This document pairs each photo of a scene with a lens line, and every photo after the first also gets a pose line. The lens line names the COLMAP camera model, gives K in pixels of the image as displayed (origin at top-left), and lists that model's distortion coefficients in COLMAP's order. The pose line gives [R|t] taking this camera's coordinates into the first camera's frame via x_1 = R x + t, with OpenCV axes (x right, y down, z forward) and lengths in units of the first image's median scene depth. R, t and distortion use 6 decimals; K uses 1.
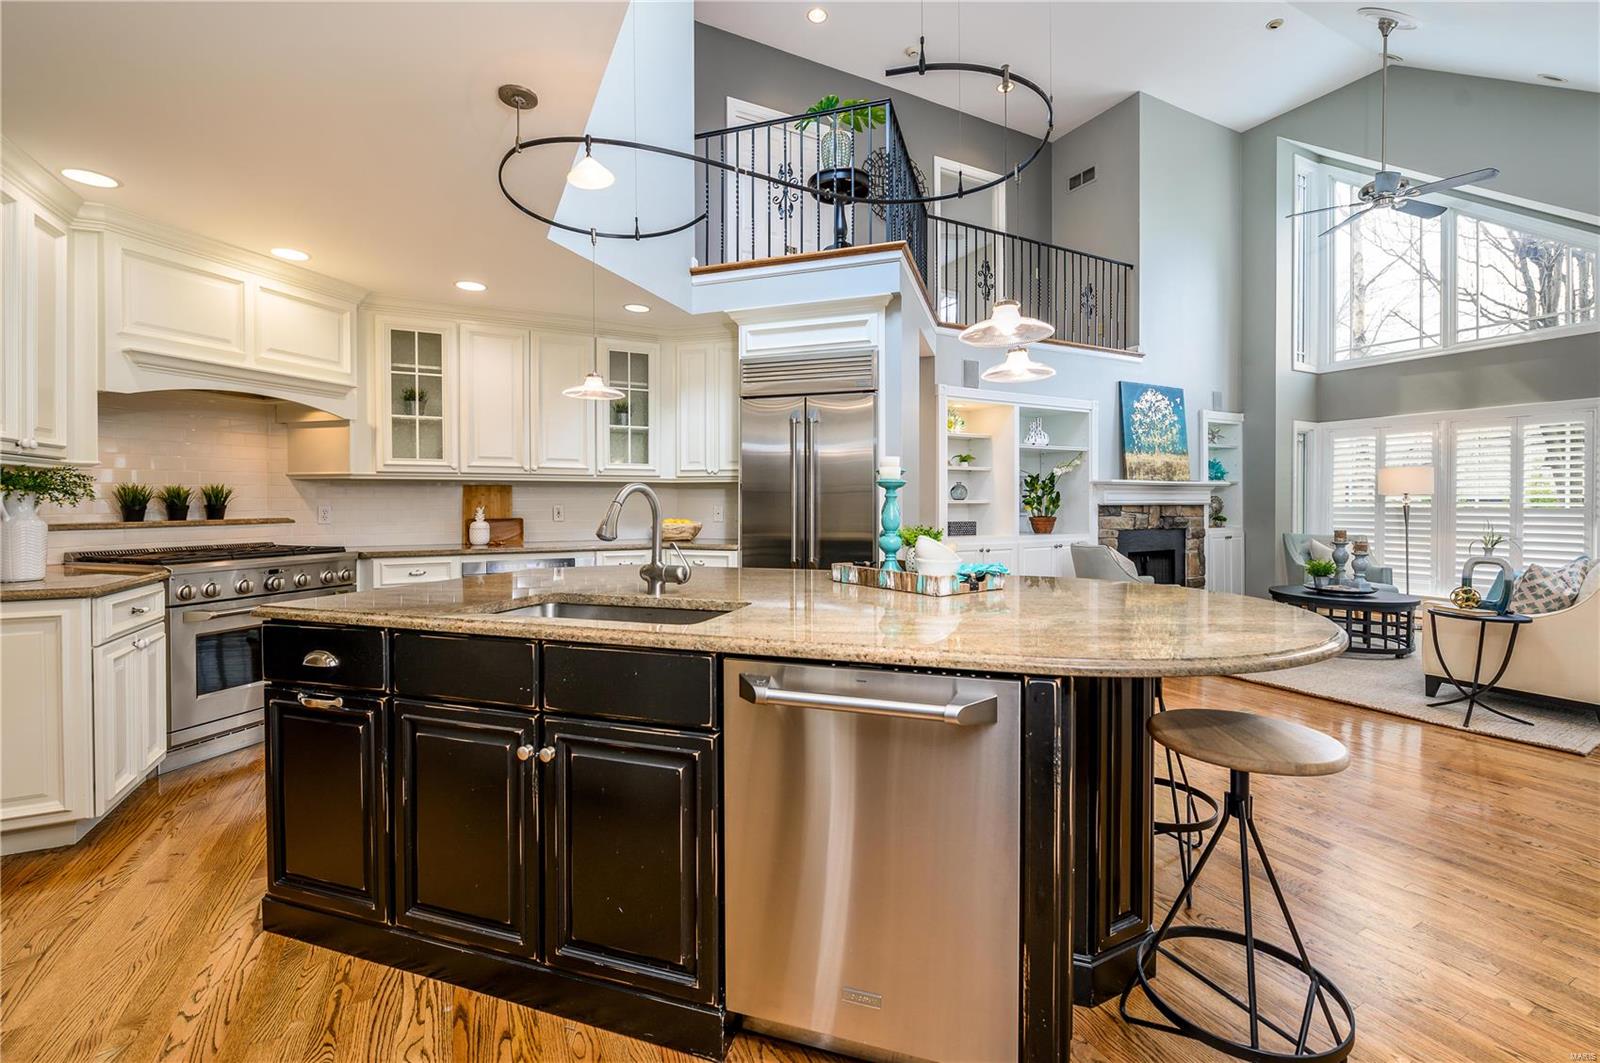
lens RADIAL K [[687.1, 0, 803.8], [0, 687.1, 505.5], [0, 0, 1]] dist [-0.001241, -0.000158]
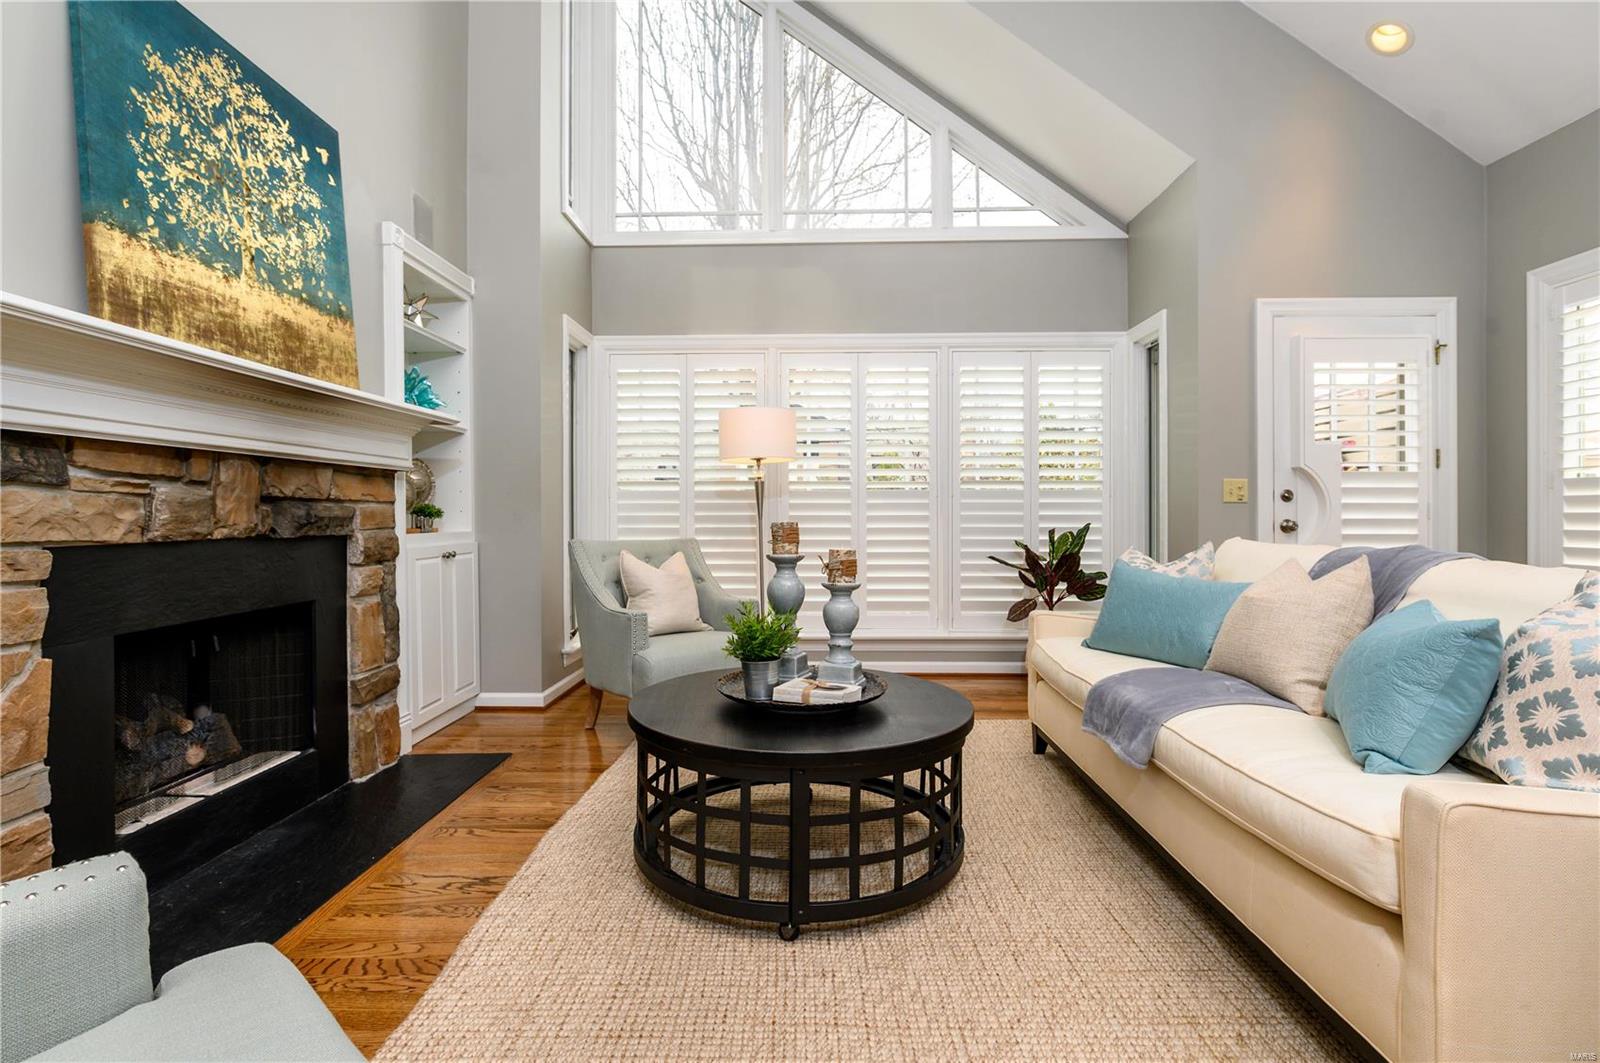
lens RADIAL K [[742.5, 0, 799.9], [0, 742.5, 512.9], [0, 0, 1]] dist [-0.002424, -0.000589]
pose [[0.475869, 0.001625, 0.879515, 0.348408], [0.006528, 0.999964, -0.005380, 0.026068], [-0.879492, 0.008301, 0.475841, 0.643652]]
